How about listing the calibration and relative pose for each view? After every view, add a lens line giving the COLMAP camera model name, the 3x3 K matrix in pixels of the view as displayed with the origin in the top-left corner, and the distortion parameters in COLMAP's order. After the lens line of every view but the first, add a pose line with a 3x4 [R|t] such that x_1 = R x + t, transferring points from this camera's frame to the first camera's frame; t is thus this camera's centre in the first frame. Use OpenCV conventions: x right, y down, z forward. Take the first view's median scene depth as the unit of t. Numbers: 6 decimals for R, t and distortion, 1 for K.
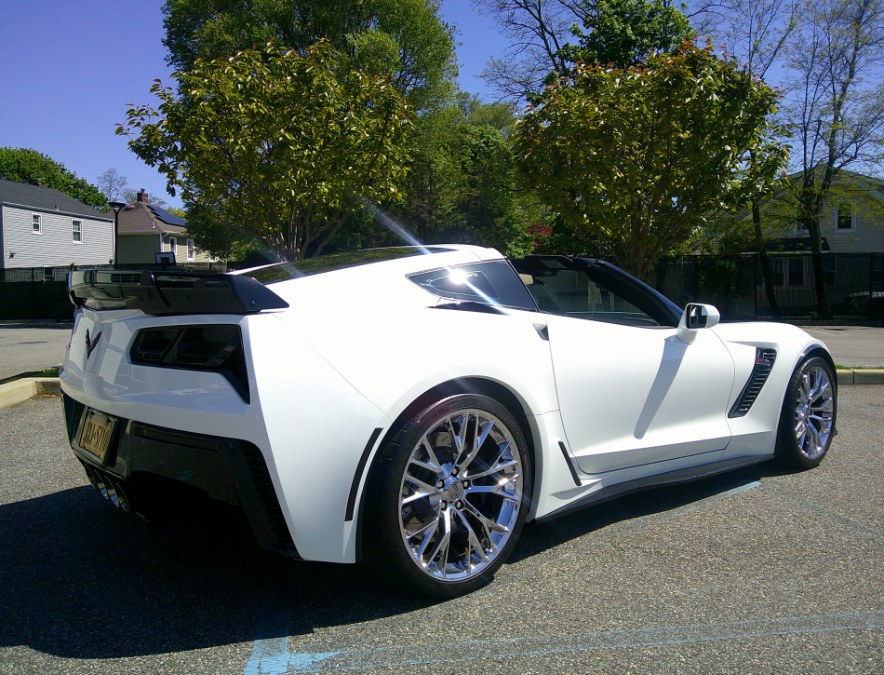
lens RADIAL K [[796.1, 0, 480.3], [0, 796.1, 308.7], [0, 0, 1]] dist [0.069420, -0.193118]
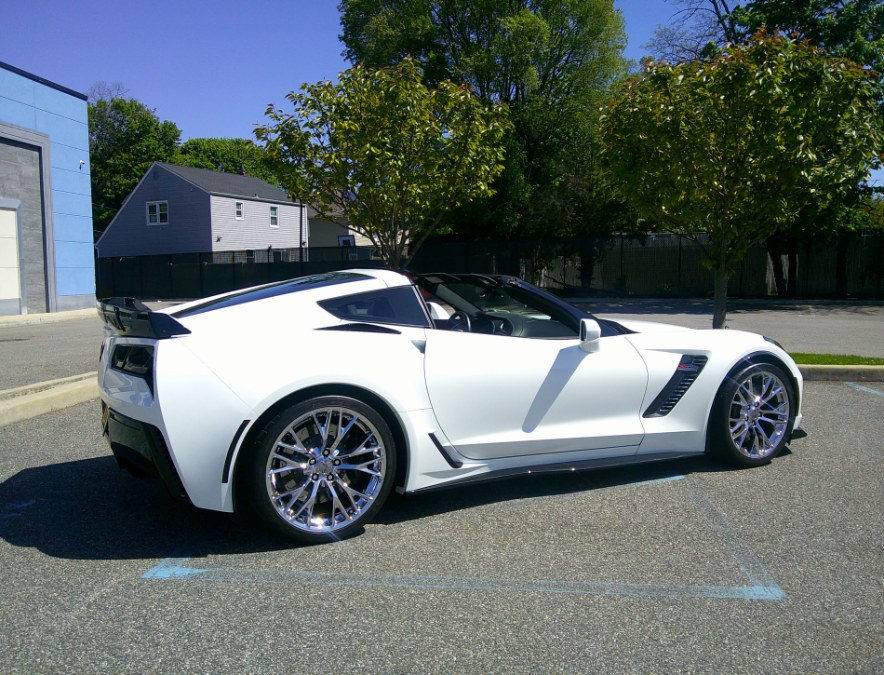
lens RADIAL K [[807.0, 0, 457.5], [0, 807.0, 313.6], [0, 0, 1]] dist [0.136194, -0.439672]
pose [[0.963194, 0.008447, -0.268676, 0.415321], [0.002430, 0.999192, 0.040125, -0.064426], [0.268798, -0.039302, 0.962394, -0.190320]]
